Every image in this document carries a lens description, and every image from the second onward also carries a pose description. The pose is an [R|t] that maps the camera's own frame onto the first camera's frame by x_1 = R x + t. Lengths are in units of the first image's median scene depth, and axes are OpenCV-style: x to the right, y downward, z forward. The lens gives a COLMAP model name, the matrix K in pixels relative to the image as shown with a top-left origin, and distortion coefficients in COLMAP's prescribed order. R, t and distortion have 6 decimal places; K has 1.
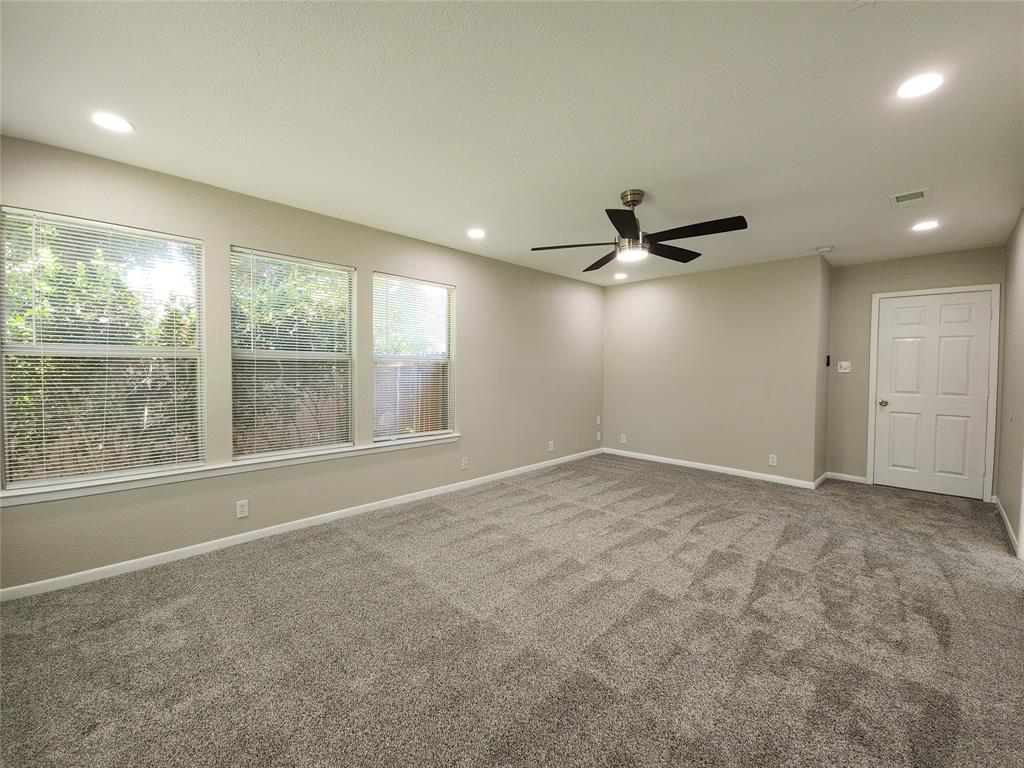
lens RADIAL K [[420.3, 0, 514.9], [0, 420.3, 380.4], [0, 0, 1]] dist [0.004528, -0.004831]
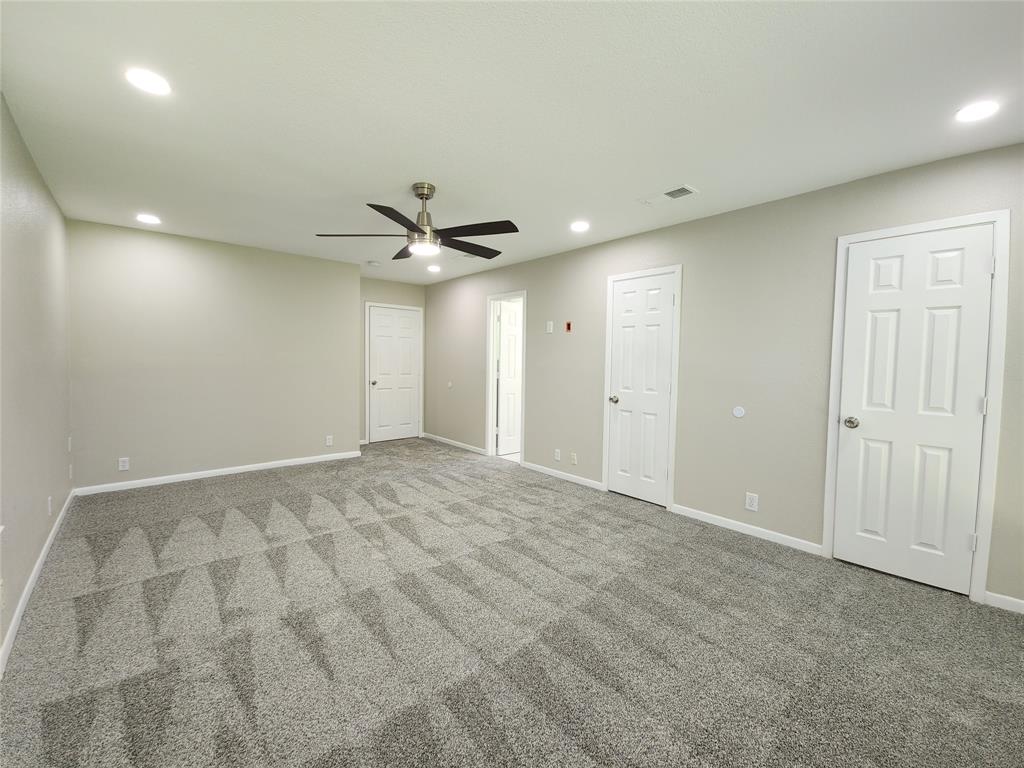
lens RADIAL K [[420.3, 0, 510.3], [0, 420.3, 376.7], [0, 0, 1]] dist [0.004528, -0.004831]
pose [[0.067172, -0.046244, 0.996669, -0.624797], [0.019627, 0.998793, 0.045020, -0.025896], [-0.997548, 0.016537, 0.067999, 0.635020]]
